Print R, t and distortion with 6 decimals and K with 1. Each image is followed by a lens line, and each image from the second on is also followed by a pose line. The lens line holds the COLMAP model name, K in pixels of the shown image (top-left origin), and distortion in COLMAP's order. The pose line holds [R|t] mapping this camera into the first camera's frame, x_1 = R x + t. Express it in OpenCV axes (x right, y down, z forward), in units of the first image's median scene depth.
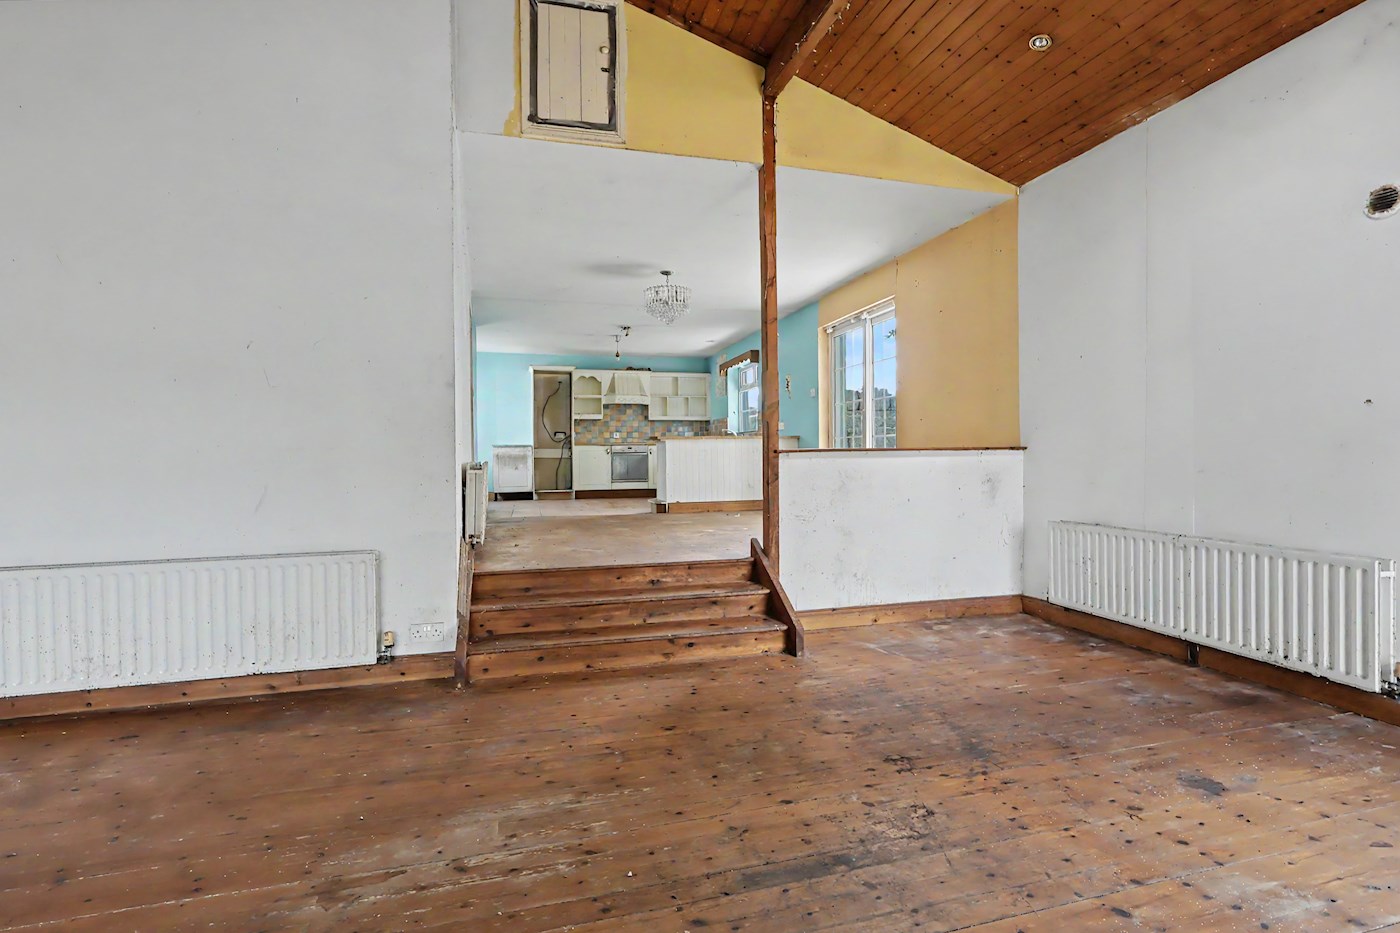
lens RADIAL K [[665.7, 0, 702.1], [0, 665.7, 462.5], [0, 0, 1]] dist [0.009340, 0.001274]
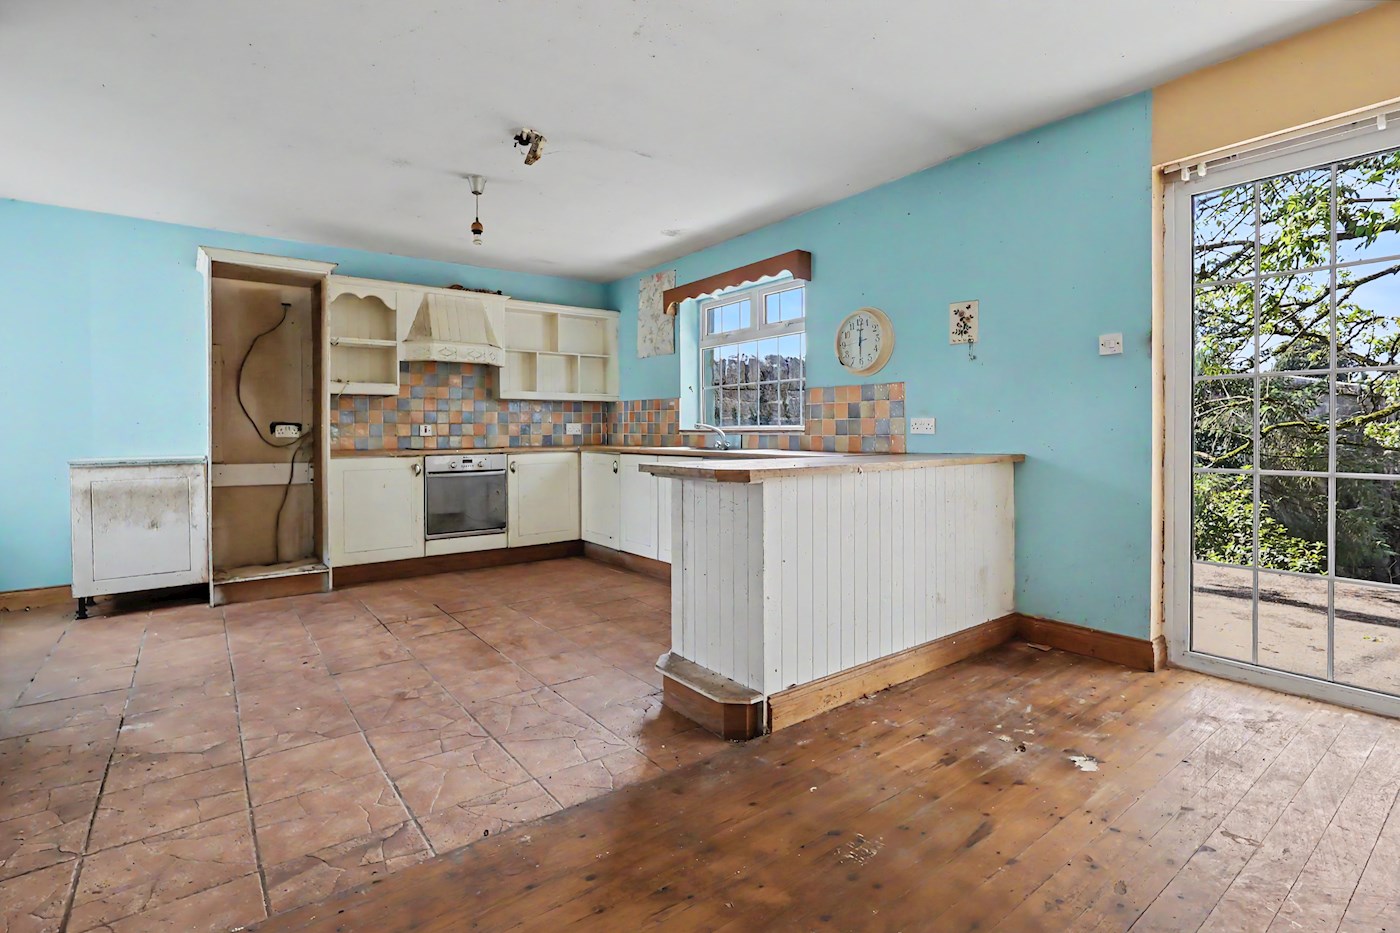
lens RADIAL K [[665.7, 0, 683.7], [0, 665.7, 433.8], [0, 0, 1]] dist [0.009340, 0.001274]
pose [[0.931360, 0.002168, 0.364093, -0.134816], [0.000971, 0.999964, -0.008437, -0.035443], [-0.364098, 0.008212, 0.931324, 0.522585]]
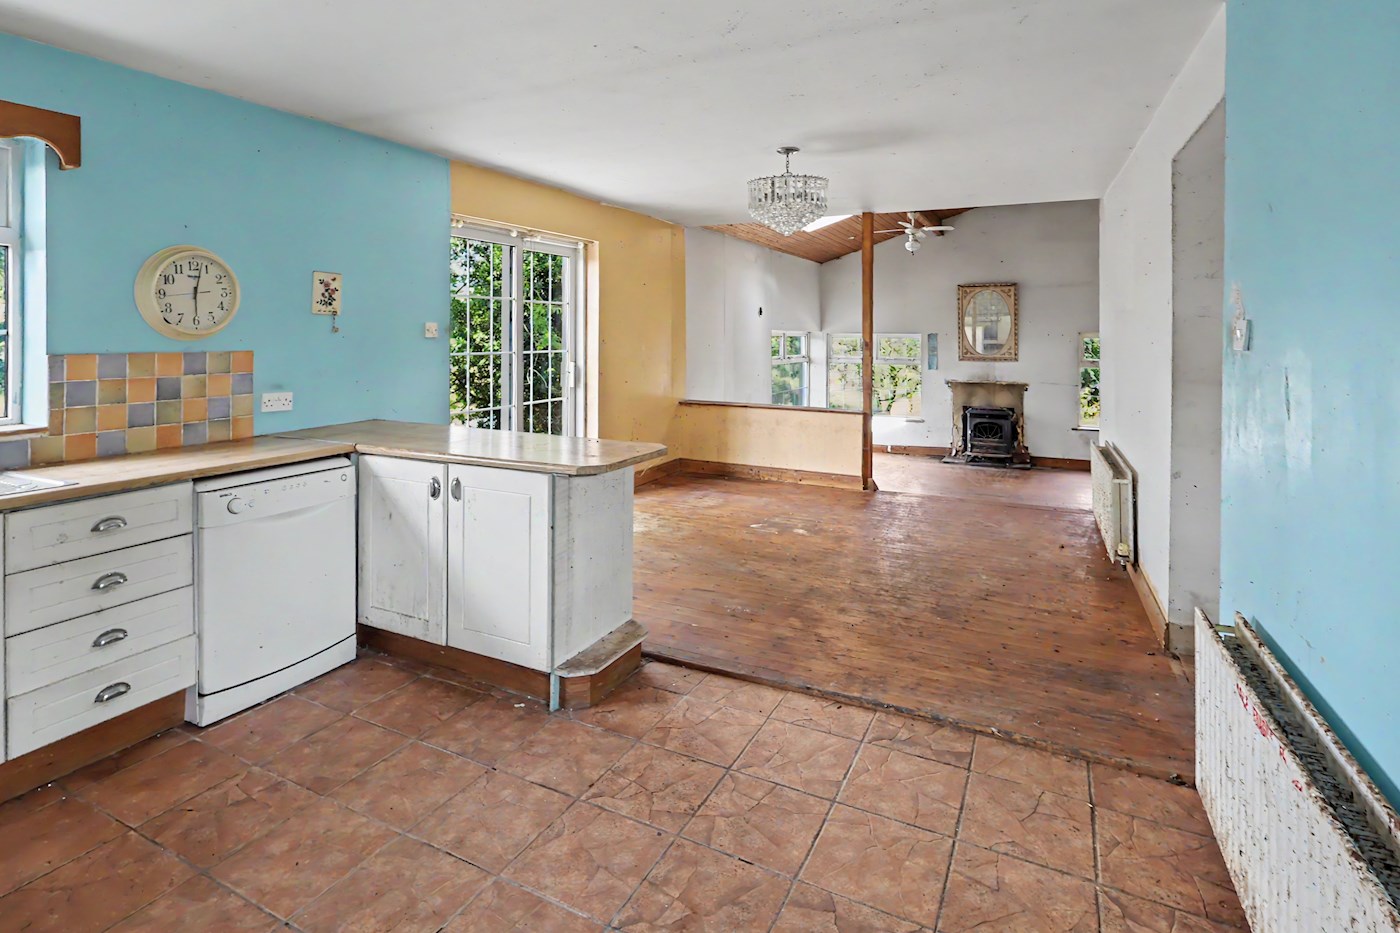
lens RADIAL K [[665.7, 0, 724.8], [0, 665.7, 337.2], [0, 0, 1]] dist [0.009340, 0.001274]
pose [[-0.743284, 0.004687, 0.668960, -0.241080], [0.008964, 0.999955, 0.002954, -0.068973], [-0.668916, 0.008193, -0.743293, 0.870035]]
